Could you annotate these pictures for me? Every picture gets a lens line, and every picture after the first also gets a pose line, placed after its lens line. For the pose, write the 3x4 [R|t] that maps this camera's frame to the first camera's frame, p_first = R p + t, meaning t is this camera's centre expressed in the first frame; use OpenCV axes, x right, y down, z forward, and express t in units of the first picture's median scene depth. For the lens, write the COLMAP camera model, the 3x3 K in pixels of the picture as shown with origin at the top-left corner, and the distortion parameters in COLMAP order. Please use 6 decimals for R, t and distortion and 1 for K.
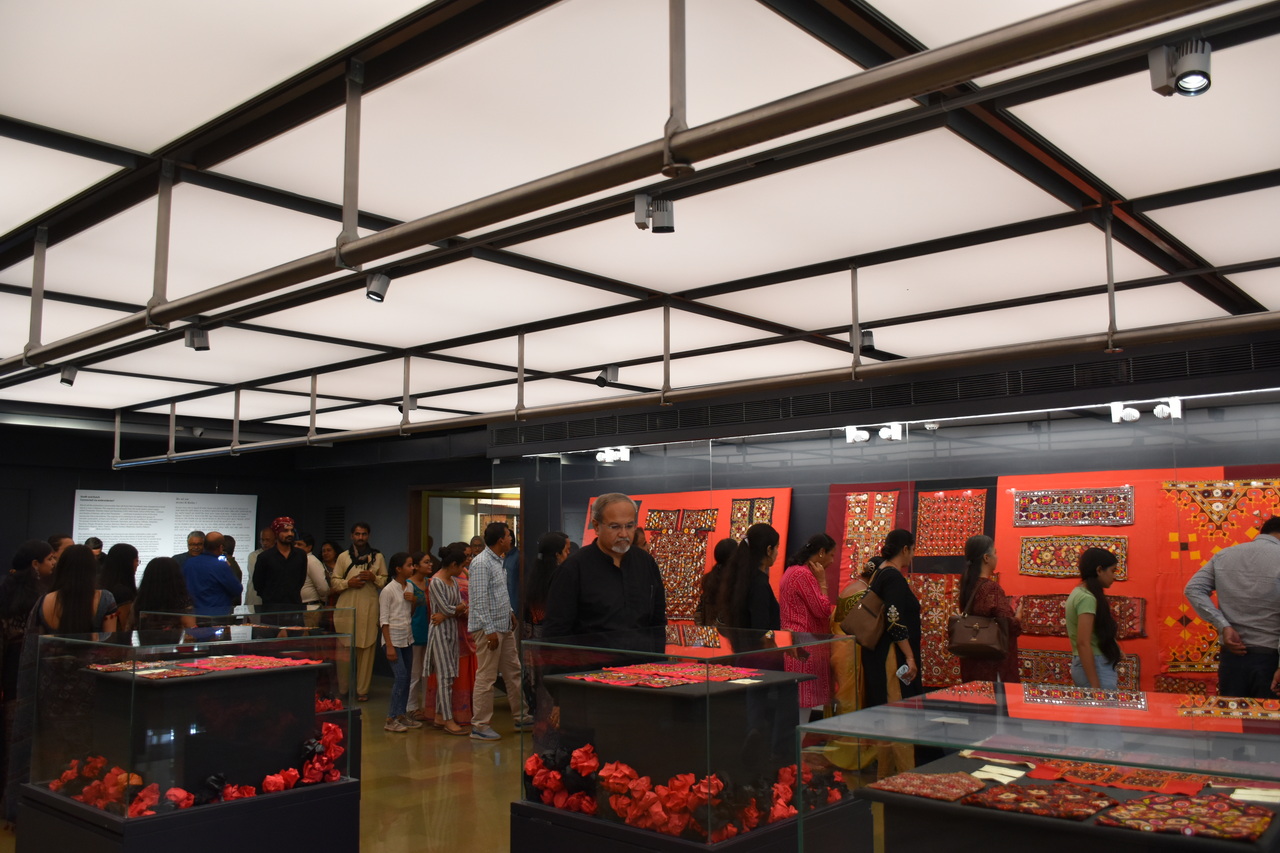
lens RADIAL K [[1059.5, 0, 640.0], [0, 1059.5, 426.5], [0, 0, 1]] dist [-0.004859, -0.000188]
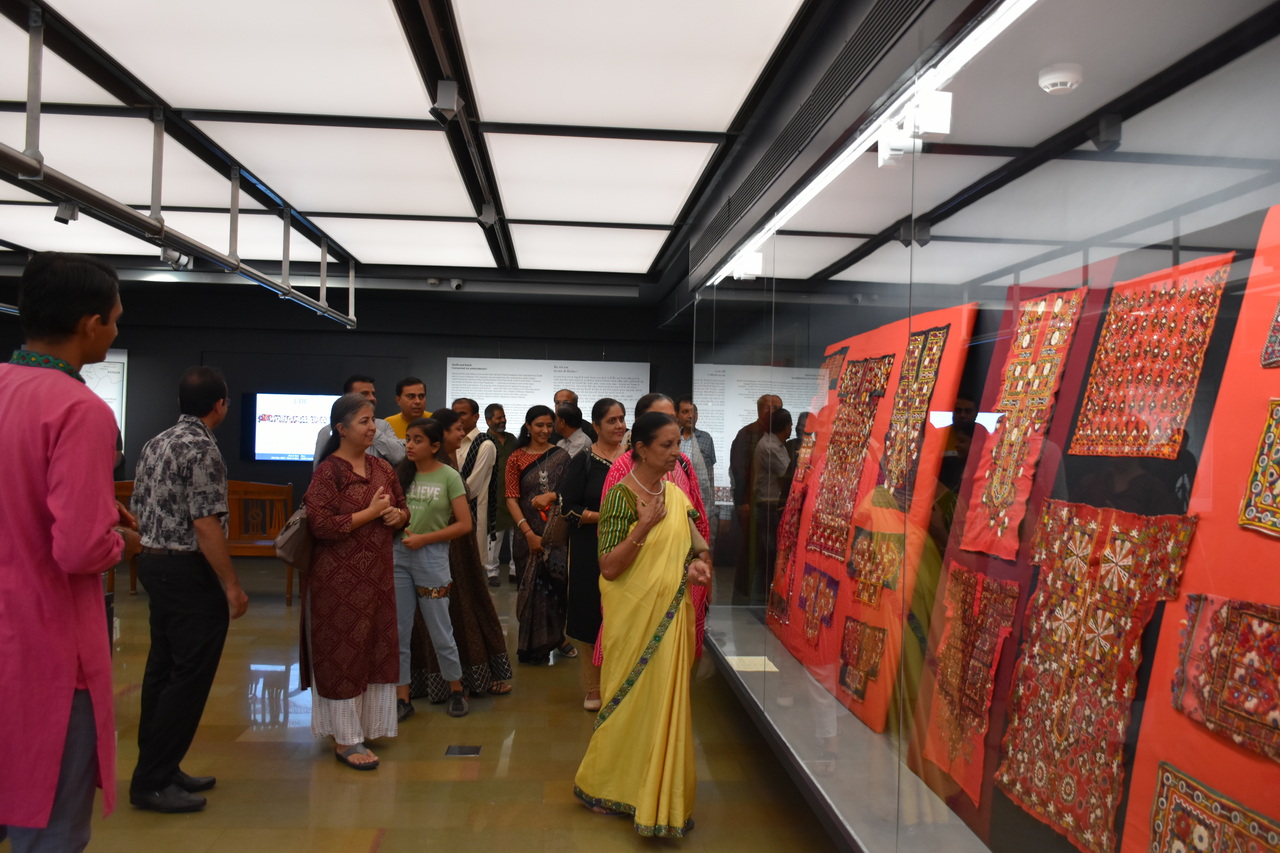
lens RADIAL K [[1059.5, 0, 640.0], [0, 1059.5, 426.5], [0, 0, 1]] dist [-0.004859, -0.000188]
pose [[0.704201, 0.022754, -0.709636, 0.285537], [0.051425, 0.995227, 0.082943, 0.050796], [0.708136, -0.094901, 0.699670, 0.435698]]
